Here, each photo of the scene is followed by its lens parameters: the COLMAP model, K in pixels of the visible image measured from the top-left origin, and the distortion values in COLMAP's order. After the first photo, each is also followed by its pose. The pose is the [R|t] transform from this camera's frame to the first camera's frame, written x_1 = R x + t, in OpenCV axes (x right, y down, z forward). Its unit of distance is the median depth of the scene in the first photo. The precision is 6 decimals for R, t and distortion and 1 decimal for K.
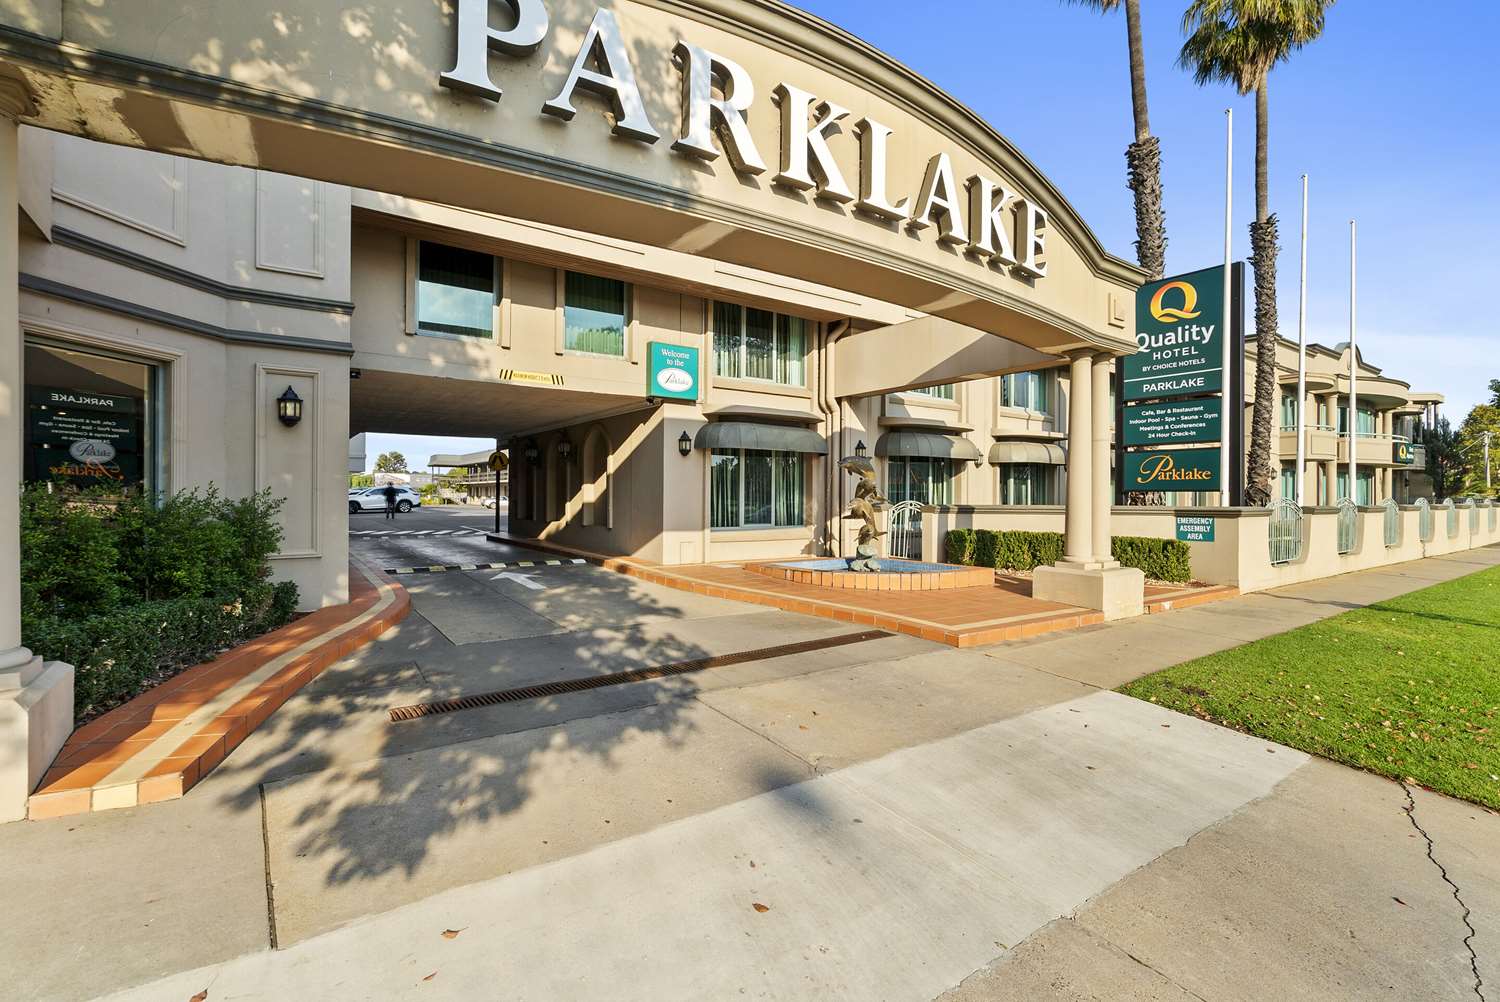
lens RADIAL K [[677.8, 0, 742.8], [0, 677.8, 500.8], [0, 0, 1]] dist [-0.023000, 0.019792]
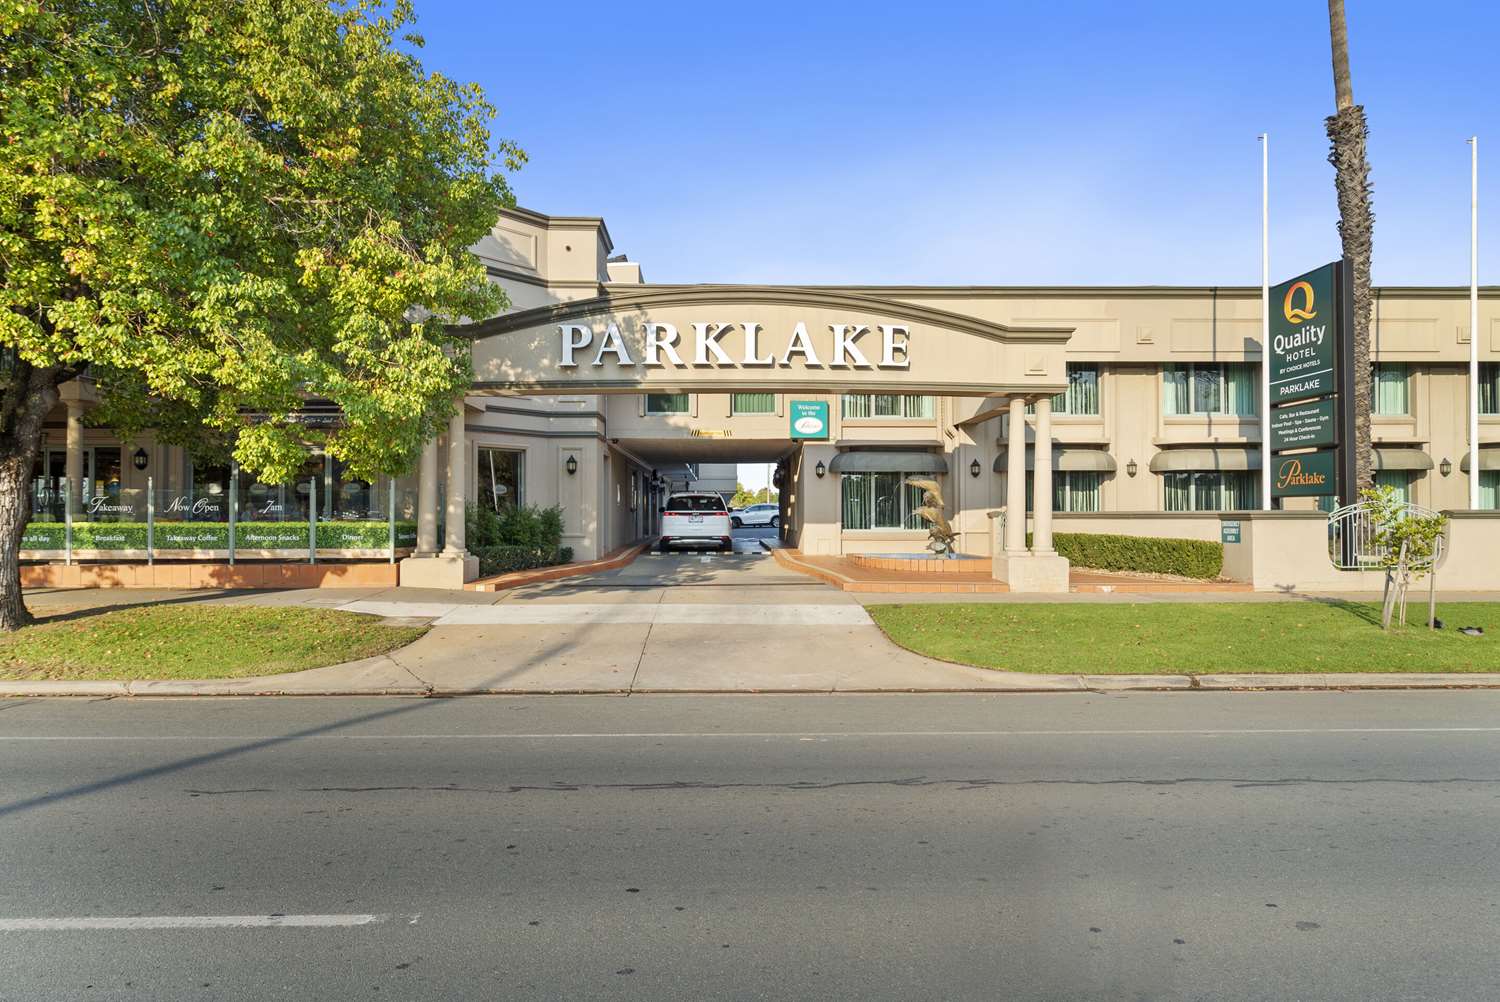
lens RADIAL K [[840.0, 0, 740.7], [0, 840.0, 504.8], [0, 0, 1]] dist [0.000365, -0.000097]
pose [[0.826948, -0.012659, -0.562136, 0.672095], [0.002561, 0.999821, -0.018748, 0.019355], [0.562273, 0.014064, 0.826832, -0.473164]]
